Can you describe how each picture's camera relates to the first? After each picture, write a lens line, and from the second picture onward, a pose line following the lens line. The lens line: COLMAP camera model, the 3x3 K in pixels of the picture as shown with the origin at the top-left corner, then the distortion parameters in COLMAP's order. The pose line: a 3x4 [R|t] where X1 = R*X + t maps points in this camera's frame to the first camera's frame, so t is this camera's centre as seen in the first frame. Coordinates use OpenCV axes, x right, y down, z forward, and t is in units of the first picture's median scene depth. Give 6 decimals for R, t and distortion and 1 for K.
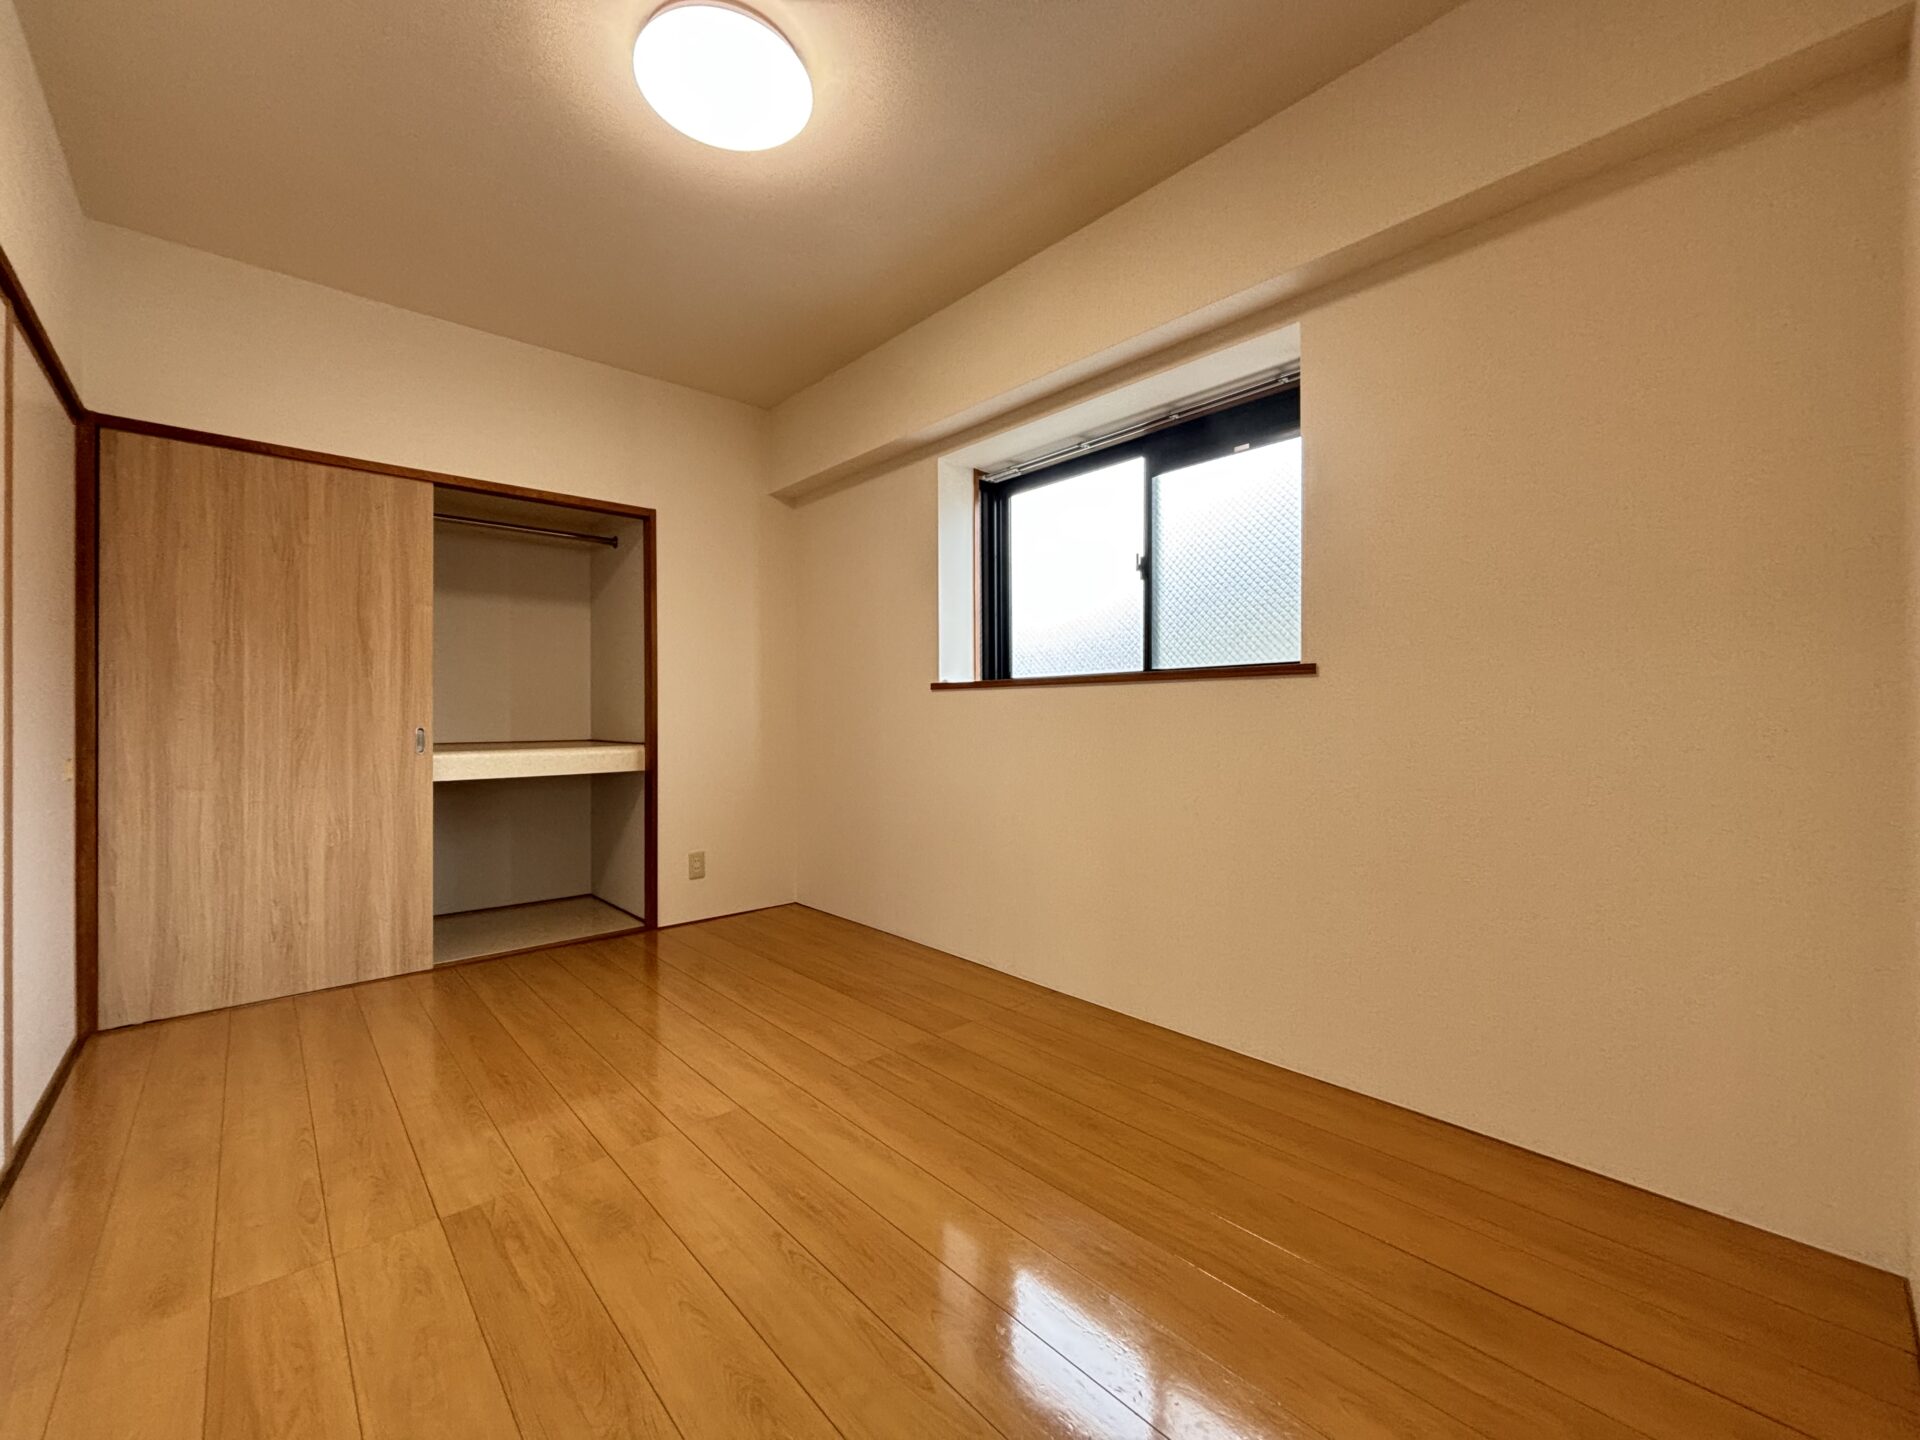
lens RADIAL K [[772.6, 0, 962.6], [0, 772.6, 717.5], [0, 0, 1]] dist [0.003377, -0.000386]
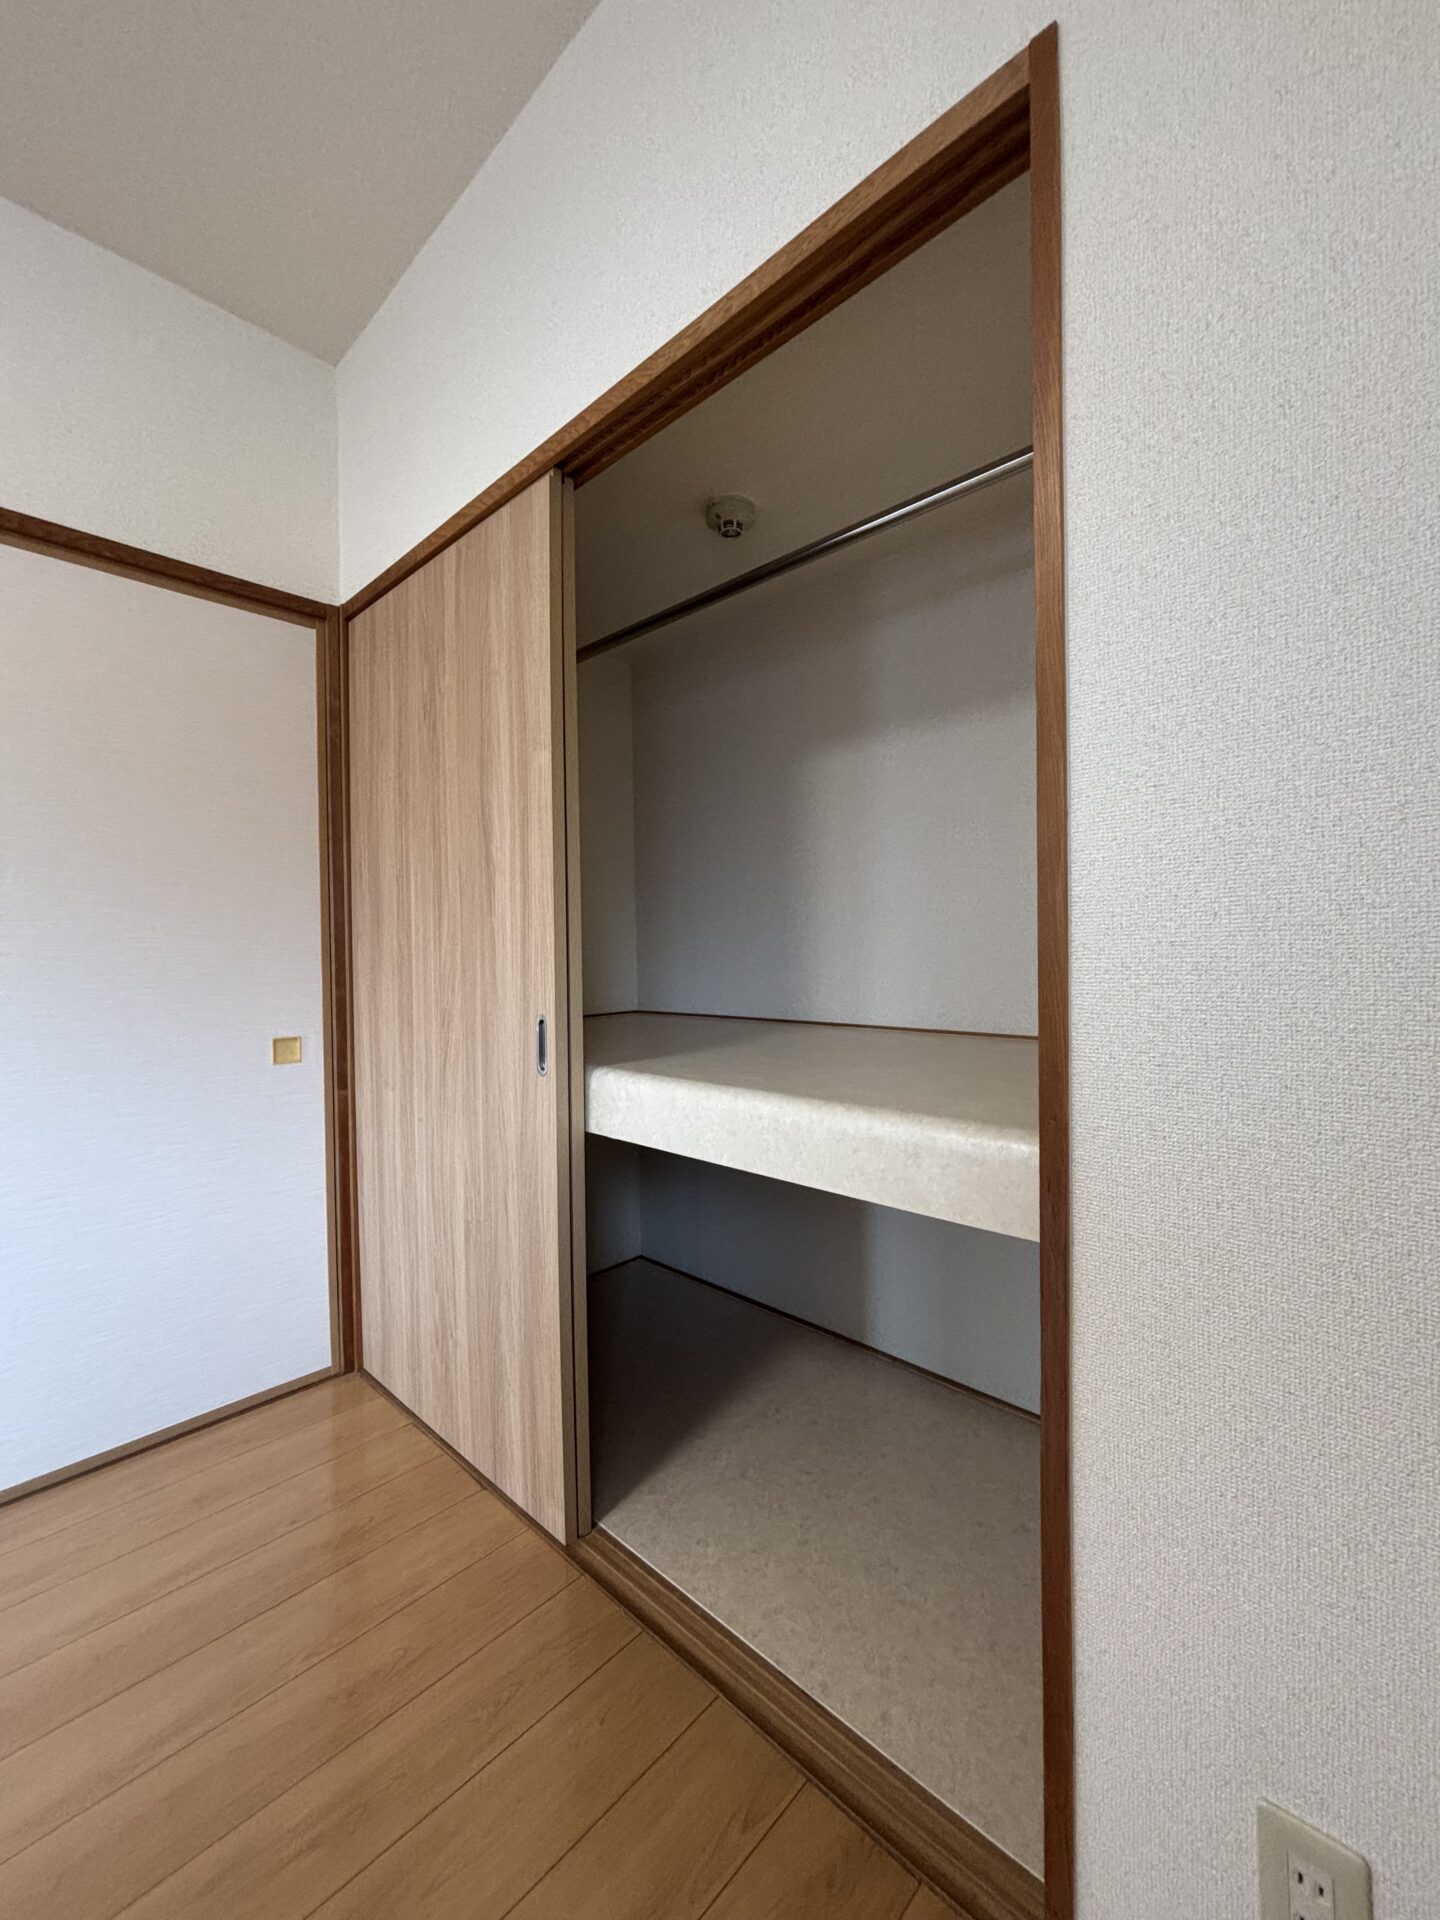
lens RADIAL K [[772.6, 0, 728.2], [0, 772.6, 959.3], [0, 0, 1]] dist [0.003377, -0.000386]
pose [[0.075243, 0.018703, -0.996990, -0.239866], [0.008885, 0.999772, 0.019426, -0.030923], [0.997126, -0.010320, 0.075060, 1.118251]]
